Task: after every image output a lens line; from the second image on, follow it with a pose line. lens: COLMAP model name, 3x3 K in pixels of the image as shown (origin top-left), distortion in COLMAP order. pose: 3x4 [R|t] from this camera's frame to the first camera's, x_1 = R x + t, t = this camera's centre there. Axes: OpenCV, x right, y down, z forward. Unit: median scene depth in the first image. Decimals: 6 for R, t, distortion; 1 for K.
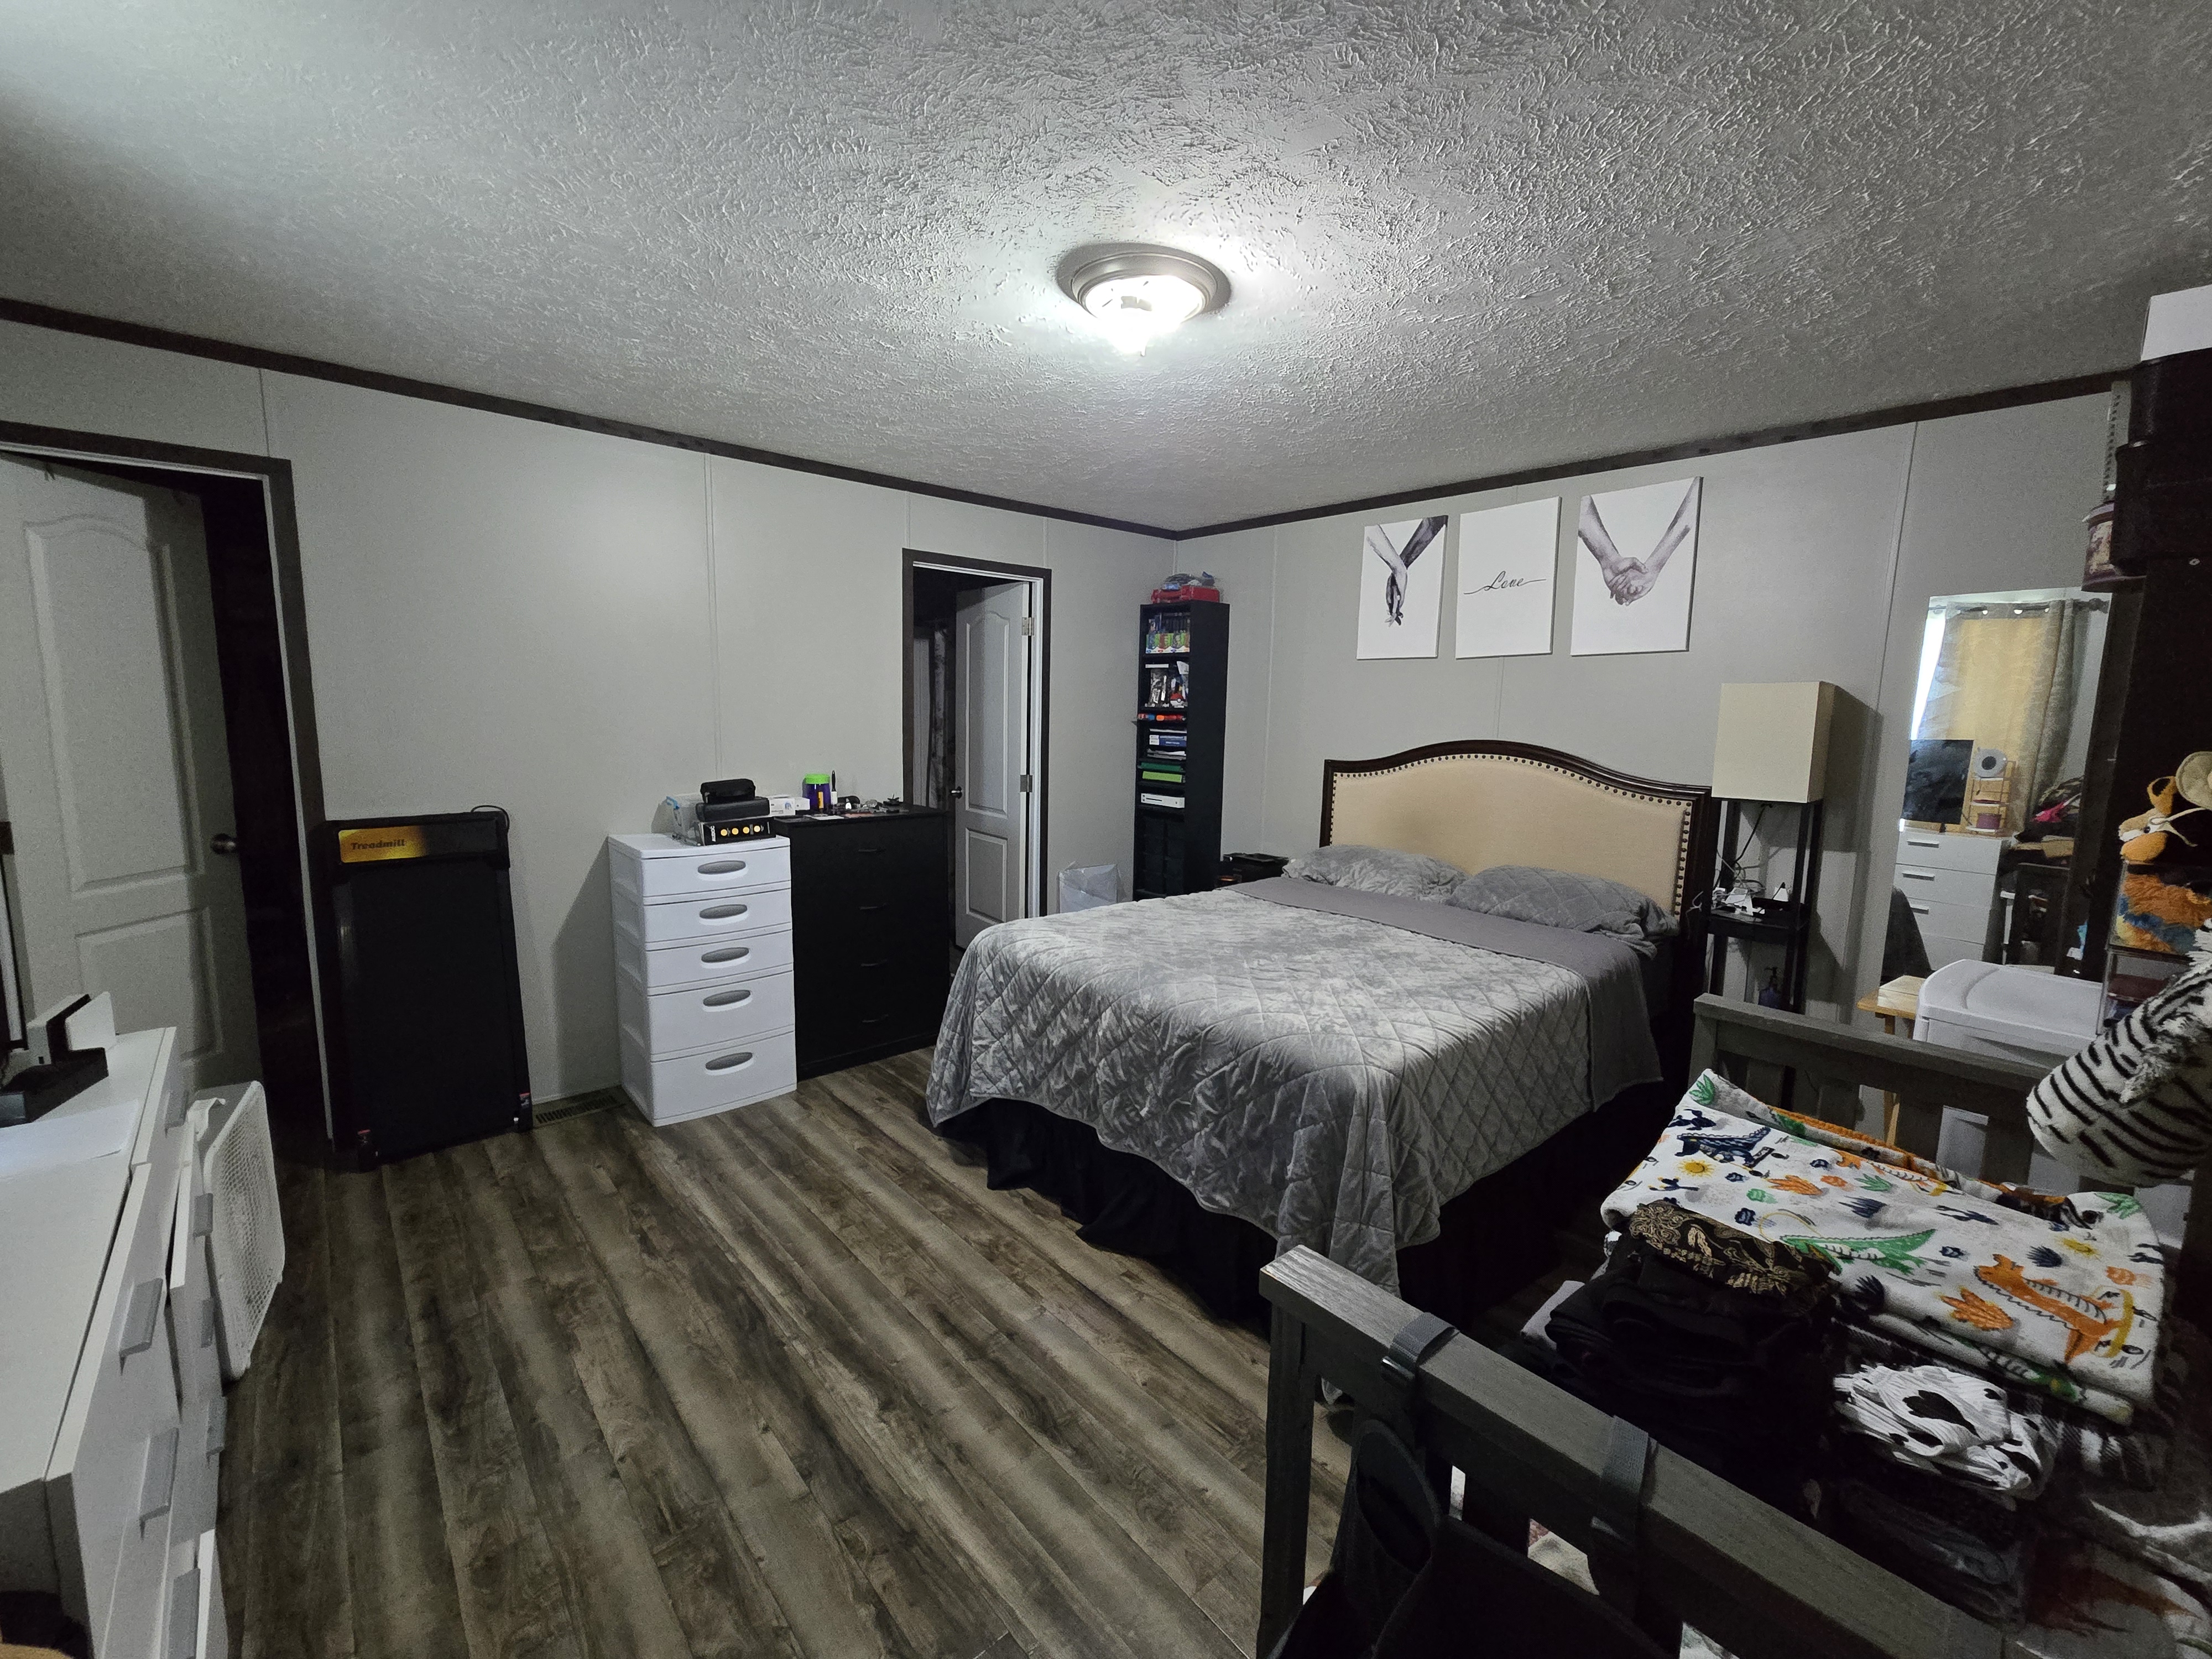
lens RADIAL K [[901.9, 0, 1099.7], [0, 901.9, 820.8], [0, 0, 1]] dist [-0.002348, -0.000199]
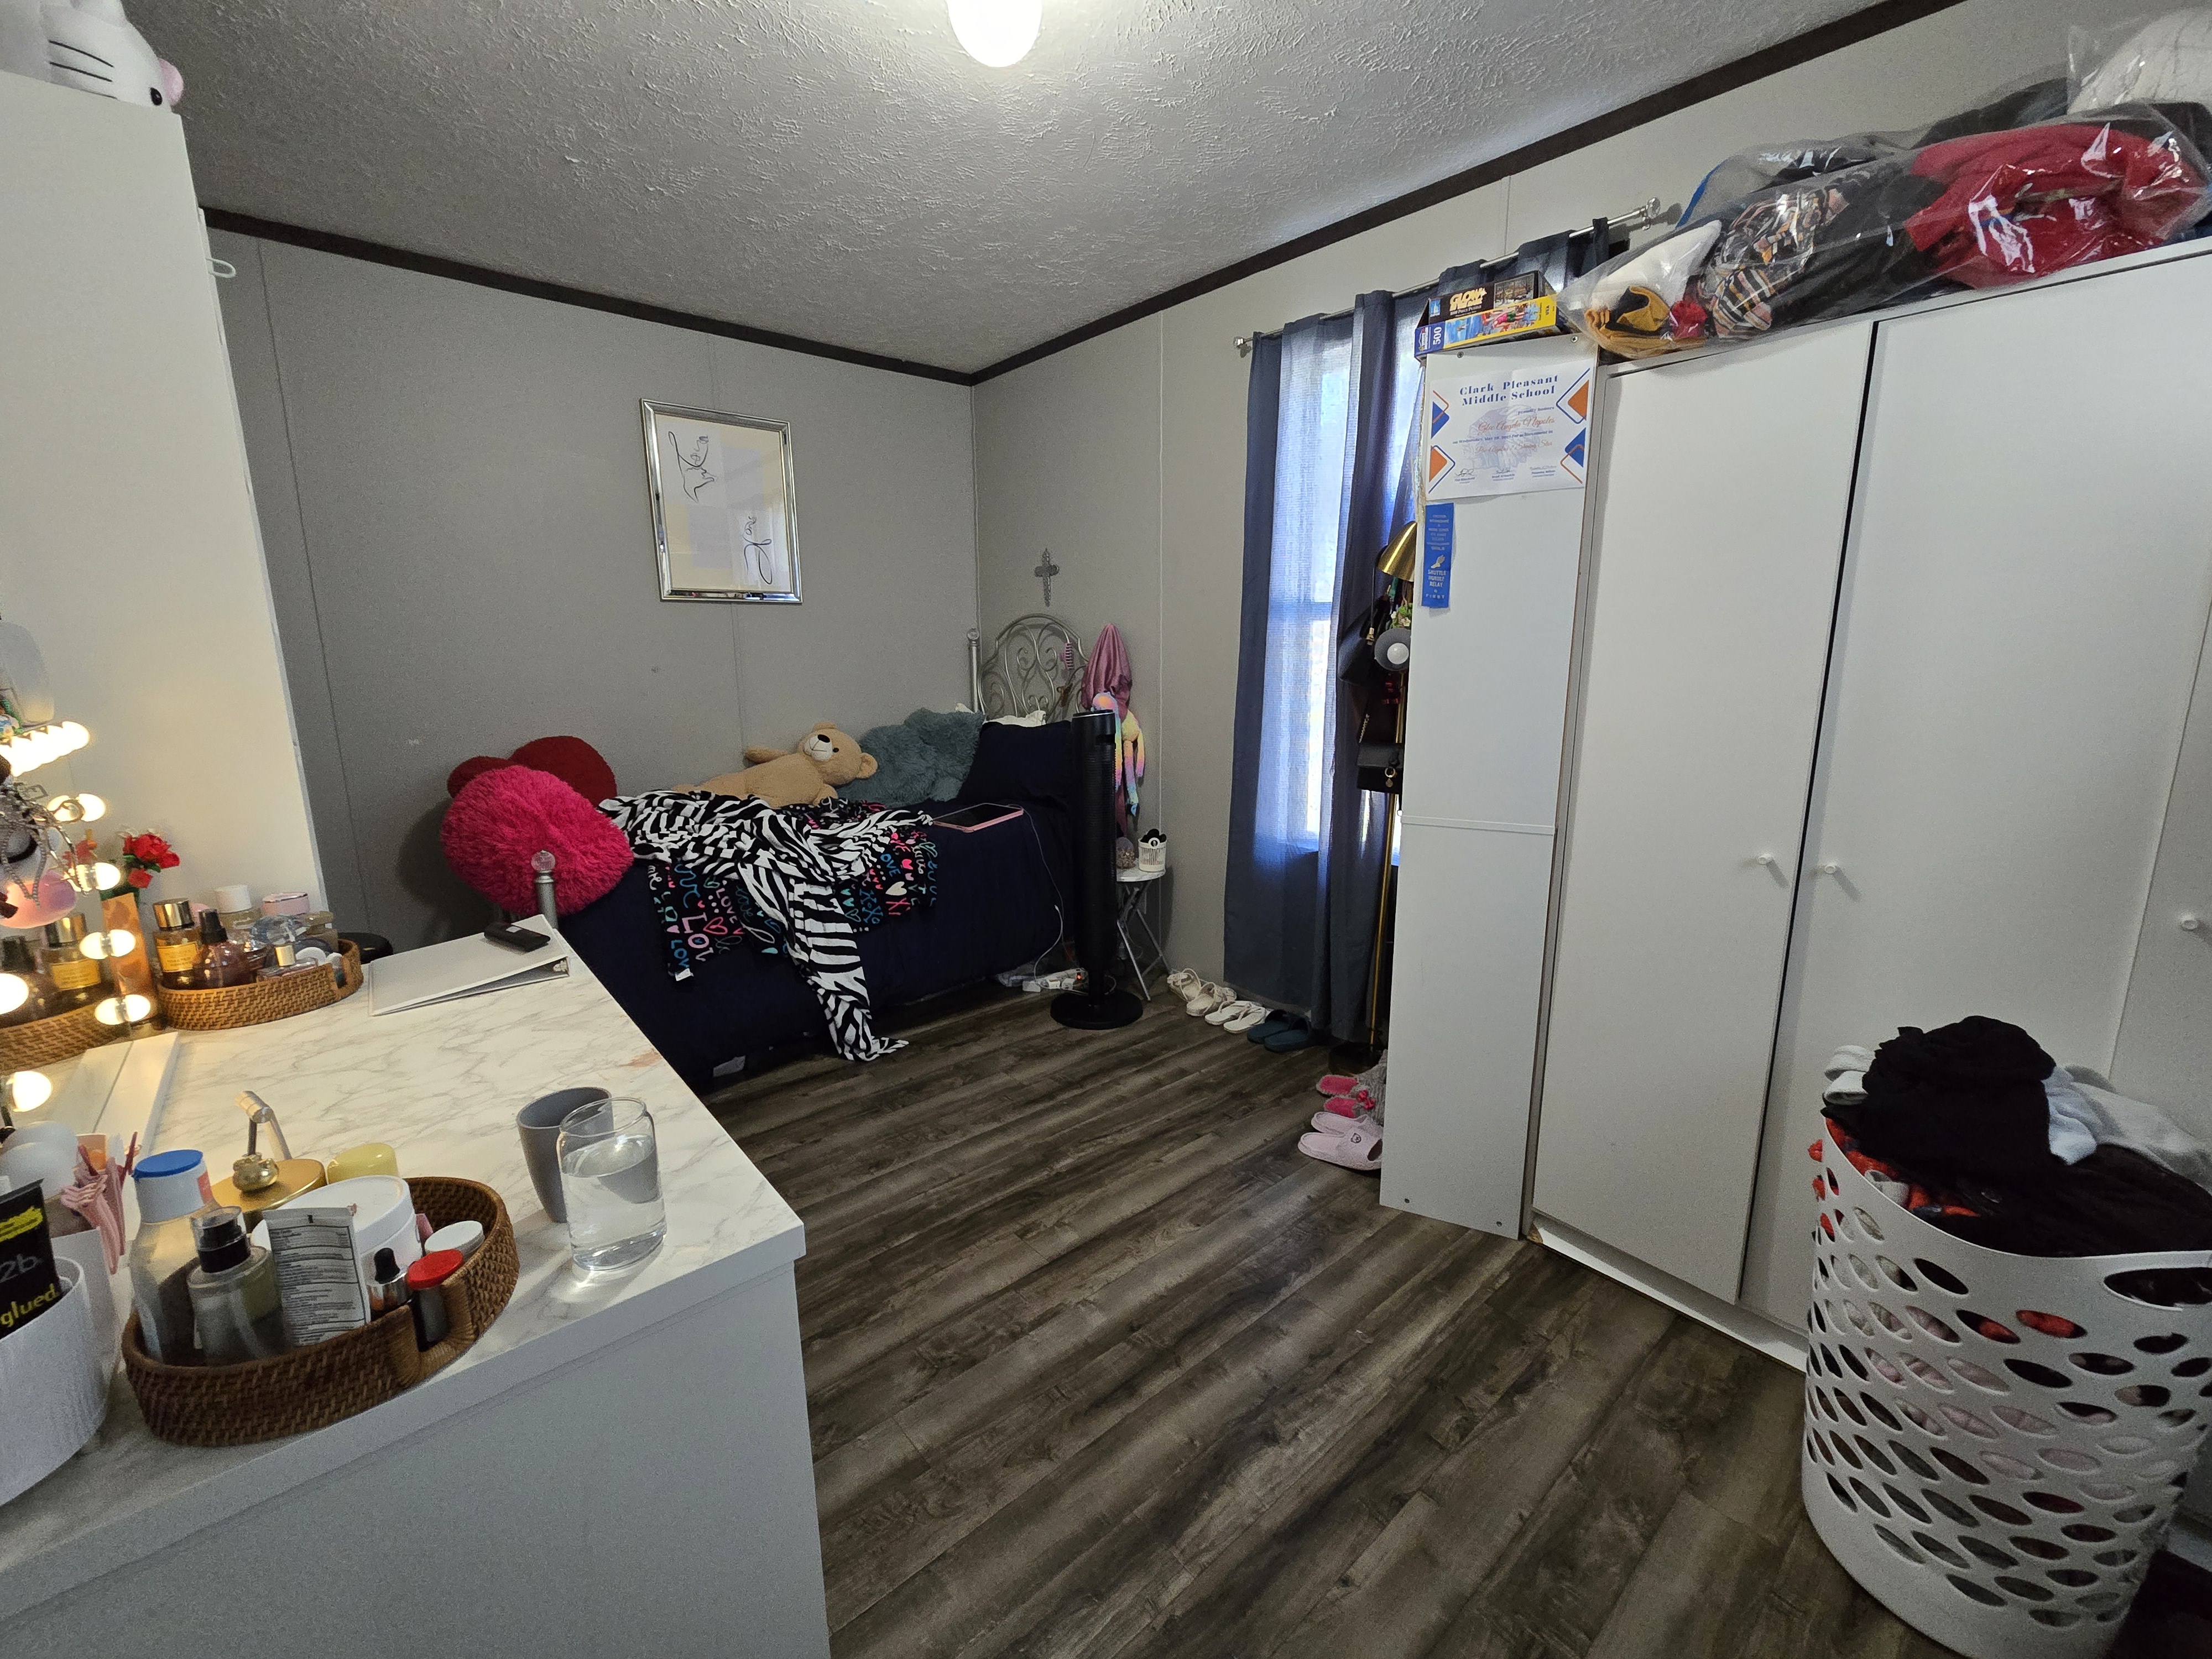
lens RADIAL K [[901.9, 0, 1098.3], [0, 901.9, 816.8], [0, 0, 1]] dist [-0.002348, -0.000199]
pose [[0.019337, -0.207246, 0.978098, -0.858536], [0.138970, 0.969341, 0.202644, -0.046778], [-0.990108, 0.132008, 0.047545, 1.003927]]
